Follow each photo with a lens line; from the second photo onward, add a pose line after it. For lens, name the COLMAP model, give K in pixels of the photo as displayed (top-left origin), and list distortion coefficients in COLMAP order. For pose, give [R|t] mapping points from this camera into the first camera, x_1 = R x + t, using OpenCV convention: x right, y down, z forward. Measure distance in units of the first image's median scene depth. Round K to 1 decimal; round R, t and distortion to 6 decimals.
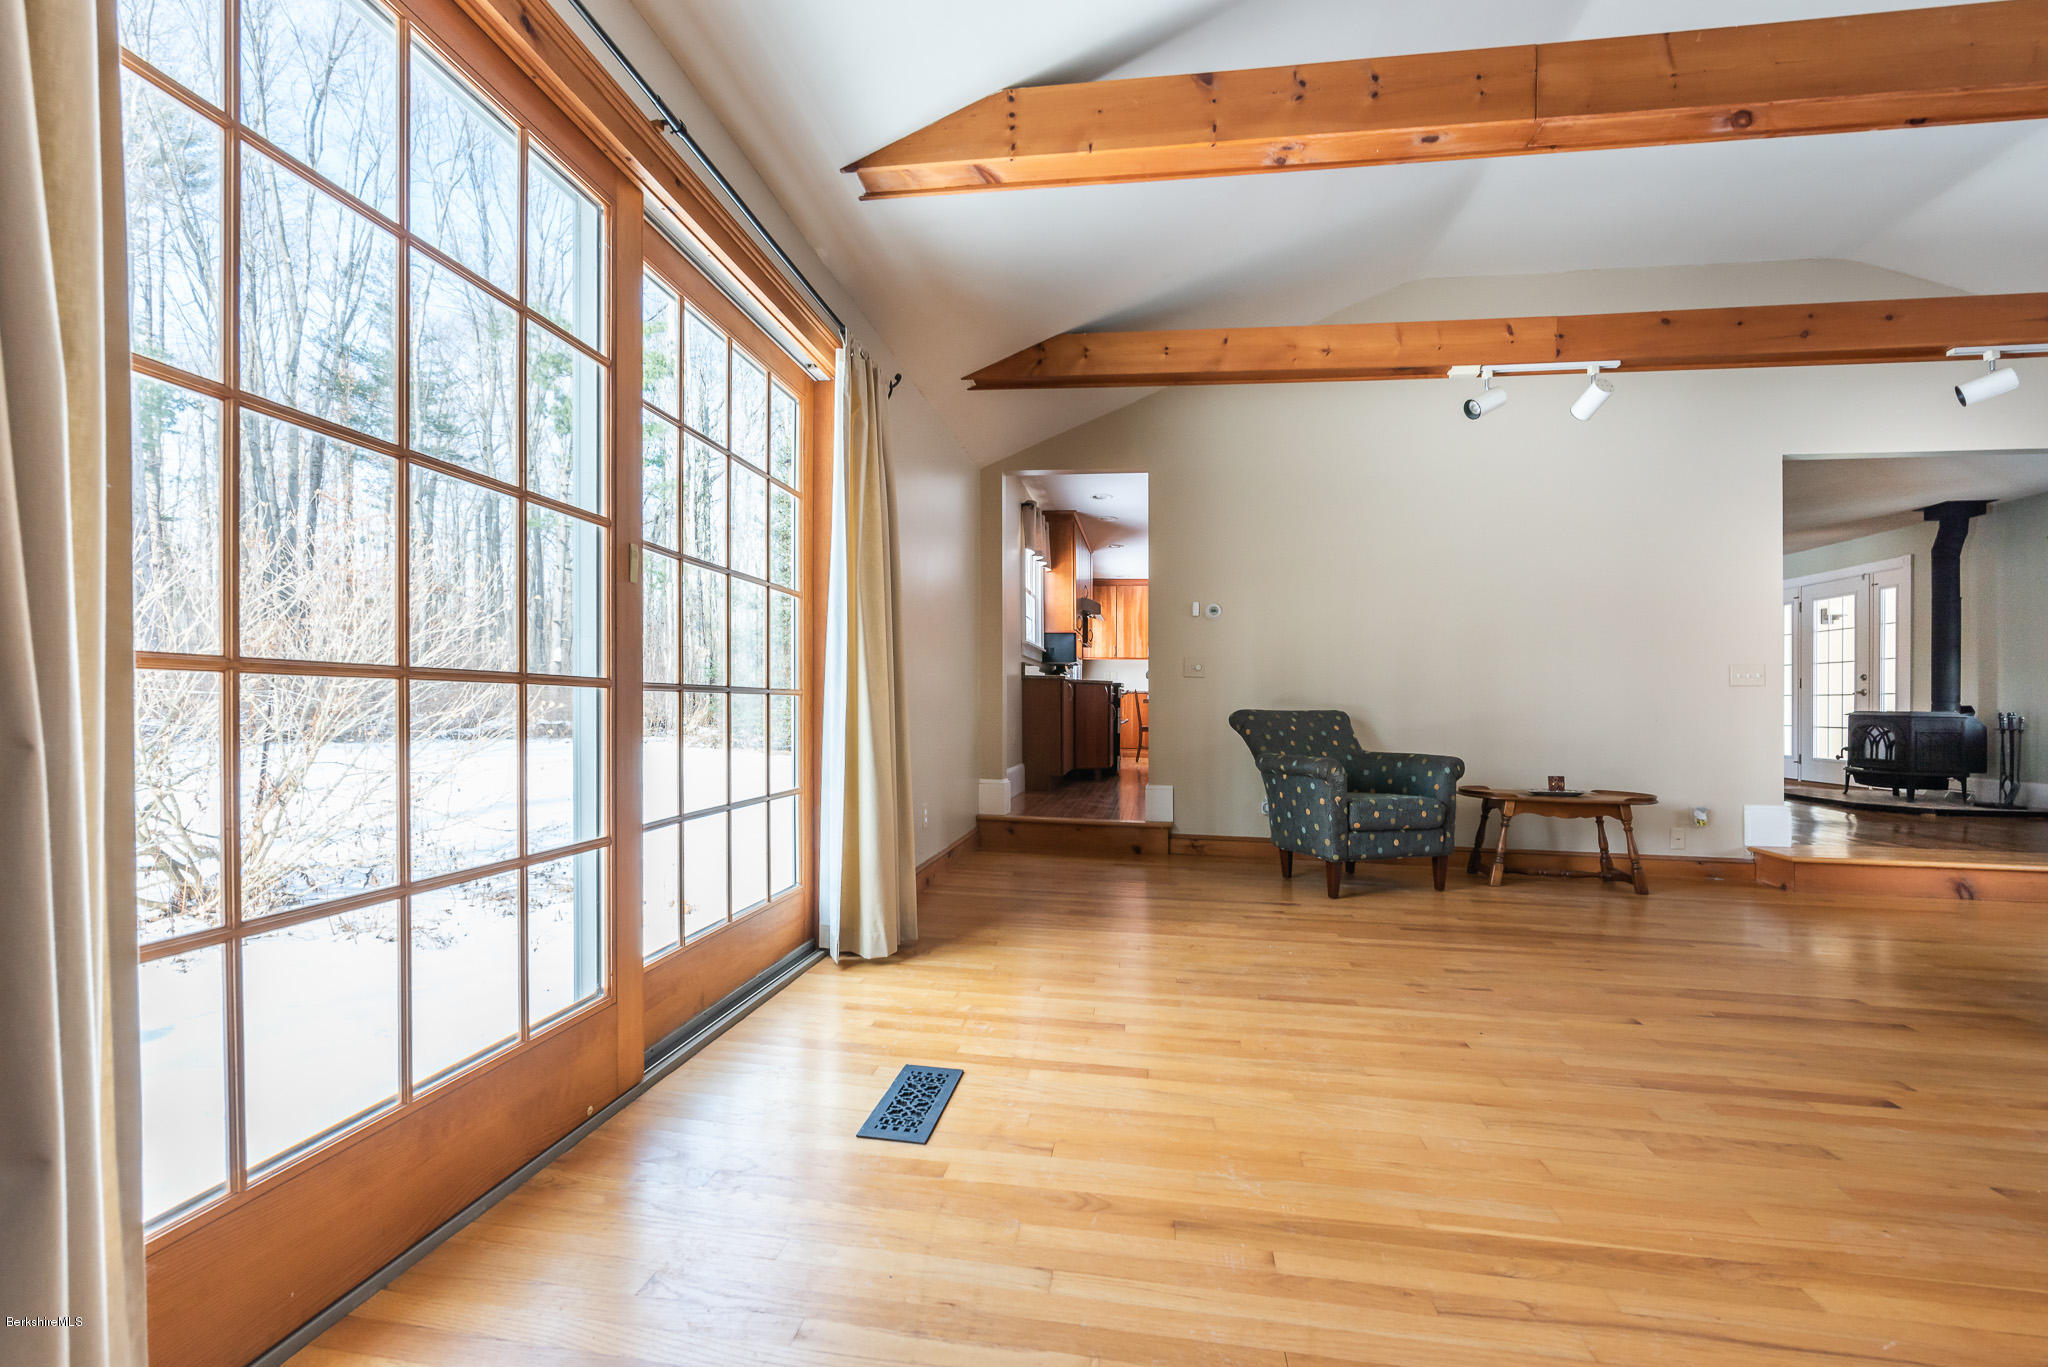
lens RADIAL K [[897.2, 0, 1021.7], [0, 897.2, 699.9], [0, 0, 1]] dist [-0.001495, 0.000544]
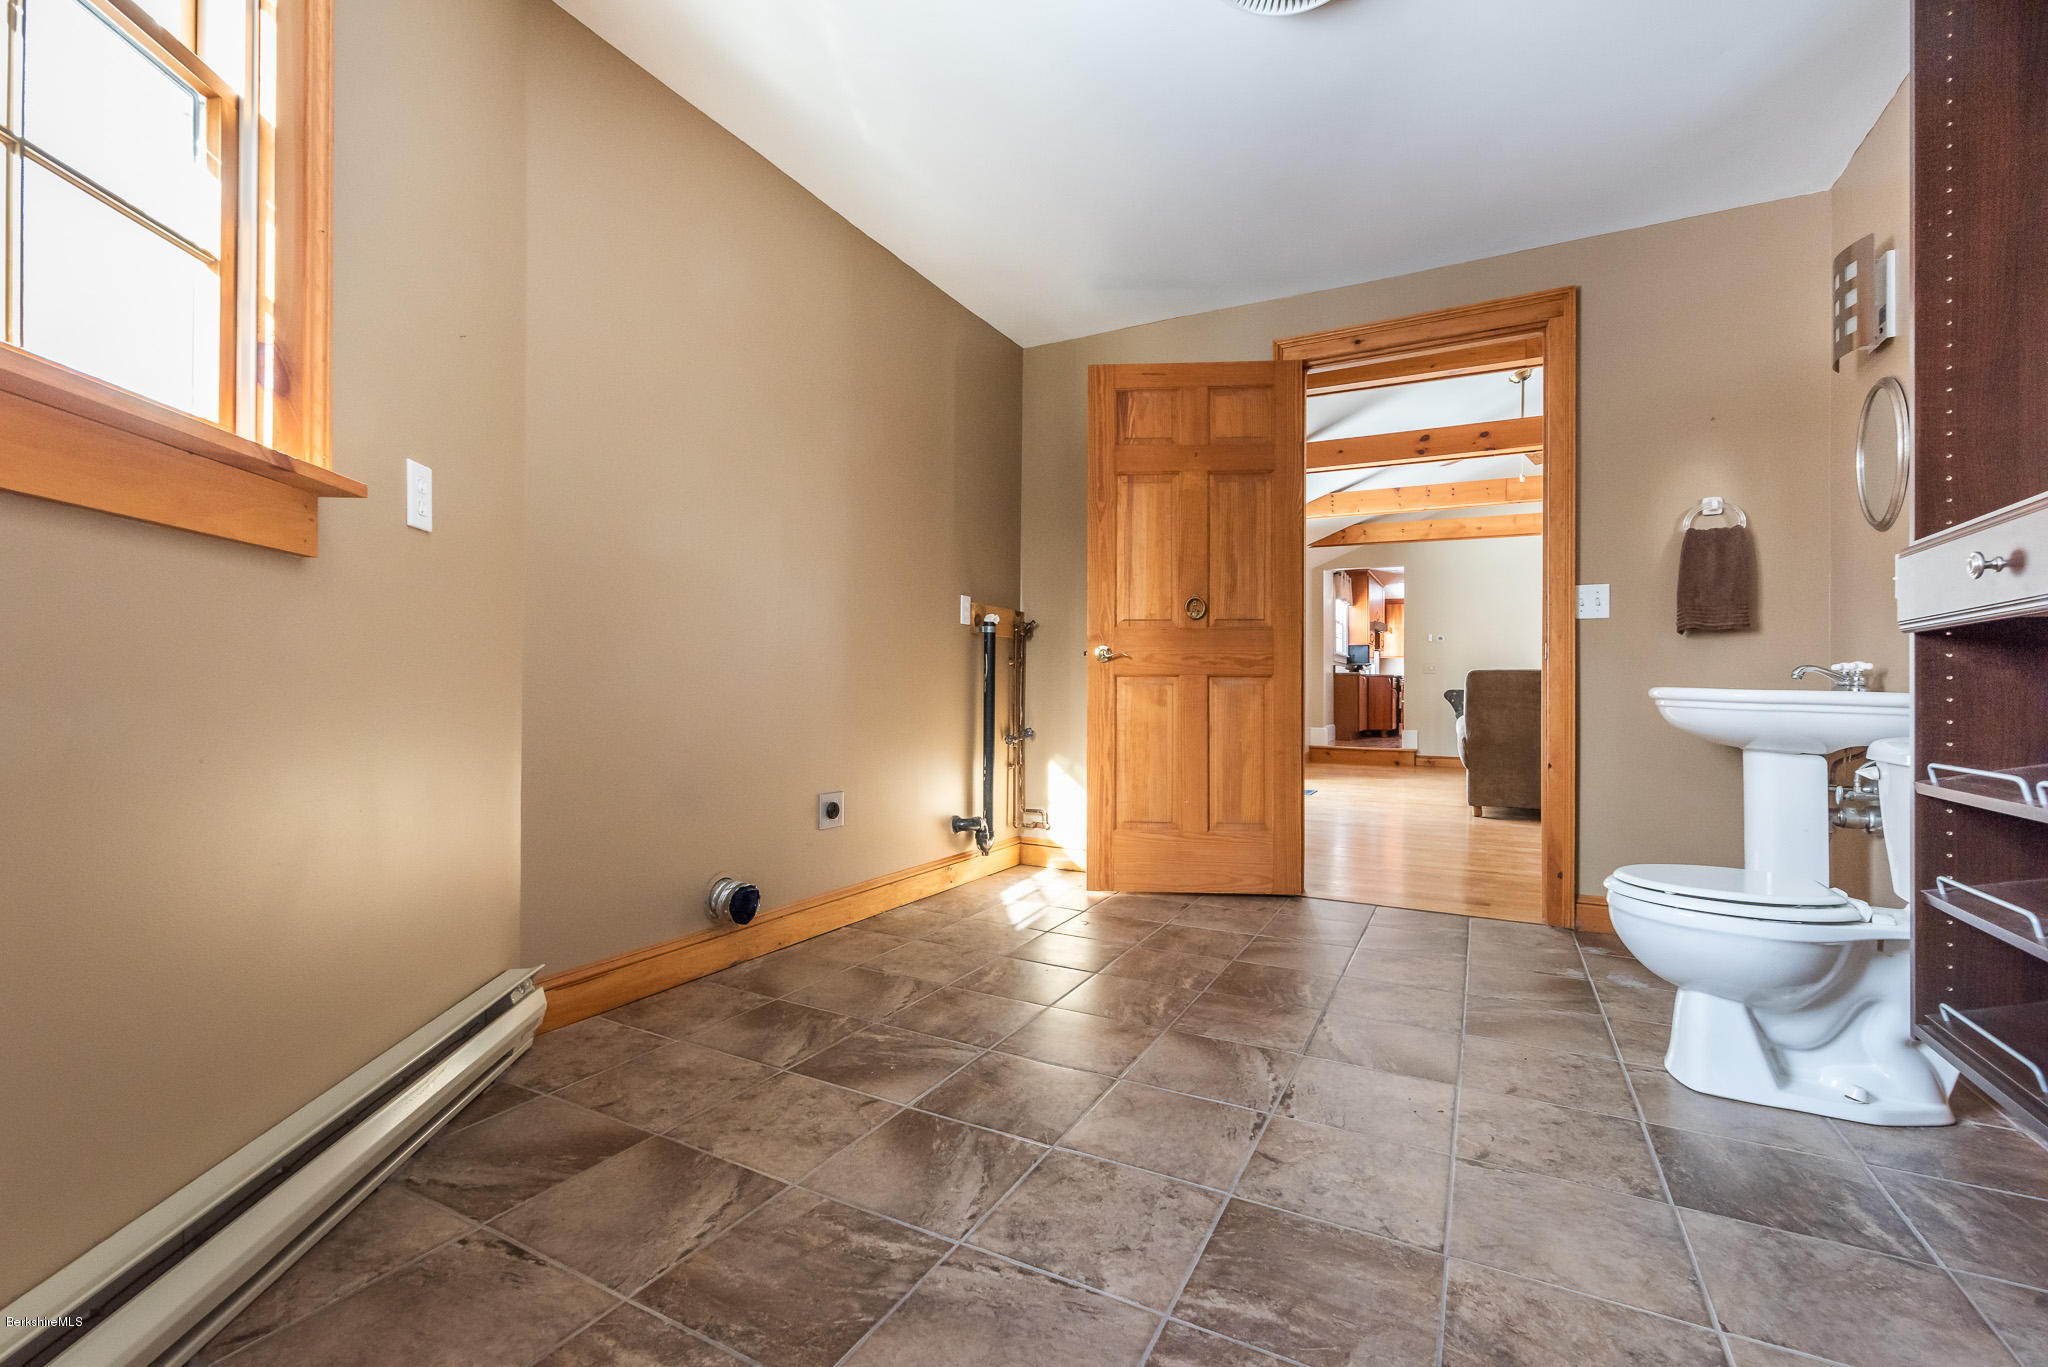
lens RADIAL K [[897.2, 0, 1024.8], [0, 897.2, 697.2], [0, 0, 1]] dist [-0.001495, 0.000544]
pose [[0.946714, 0.000776, -0.322075, -0.006216], [0.001016, 0.999985, 0.005394, 0.009706], [0.322075, -0.005433, 0.946699, -0.764629]]
